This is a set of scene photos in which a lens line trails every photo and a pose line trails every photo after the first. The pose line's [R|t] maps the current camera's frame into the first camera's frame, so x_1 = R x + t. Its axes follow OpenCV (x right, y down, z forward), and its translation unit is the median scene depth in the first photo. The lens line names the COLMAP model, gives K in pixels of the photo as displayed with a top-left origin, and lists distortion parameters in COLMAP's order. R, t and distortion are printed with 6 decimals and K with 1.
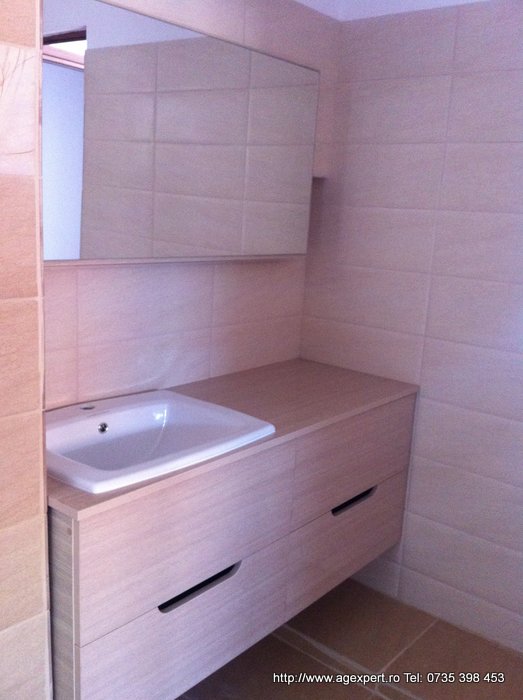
lens RADIAL K [[679.9, 0, 261.5], [0, 679.9, 350.0], [0, 0, 1]] dist [0.081532, -0.273203]
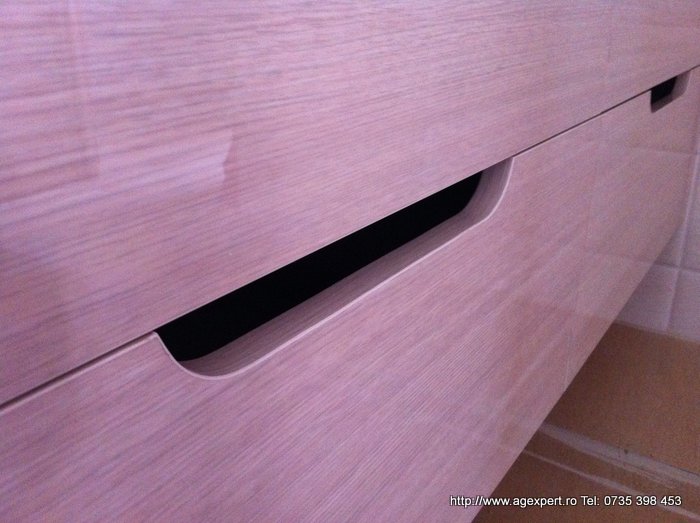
lens RADIAL K [[679.9, 0, 350.0], [0, 679.9, 261.5], [0, 0, 1]] dist [0.081532, -0.273203]
pose [[0.993655, -0.086741, 0.071600, -0.098242], [0.074065, 0.983701, 0.163852, 0.276300], [-0.084646, -0.157510, 0.983883, 0.692510]]
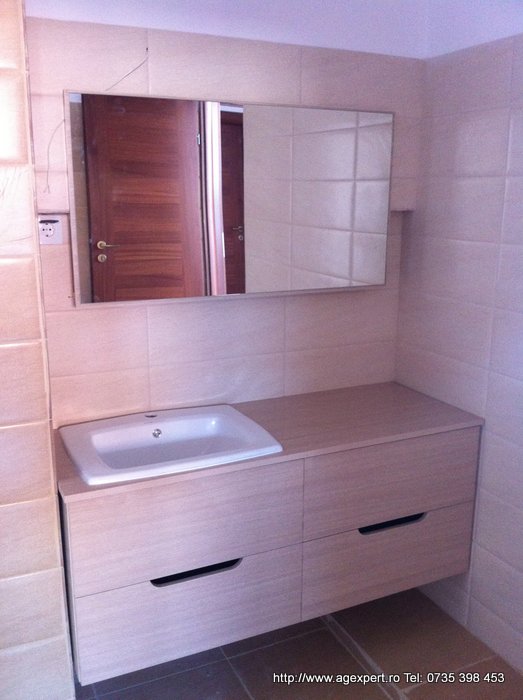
lens RADIAL K [[679.9, 0, 261.5], [0, 679.9, 350.0], [0, 0, 1]] dist [0.081532, -0.273203]
pose [[0.903536, 0.042694, -0.426381, 0.450235], [-0.039724, 0.999085, 0.015860, -0.063423], [0.426667, 0.002608, 0.904405, -0.045955]]
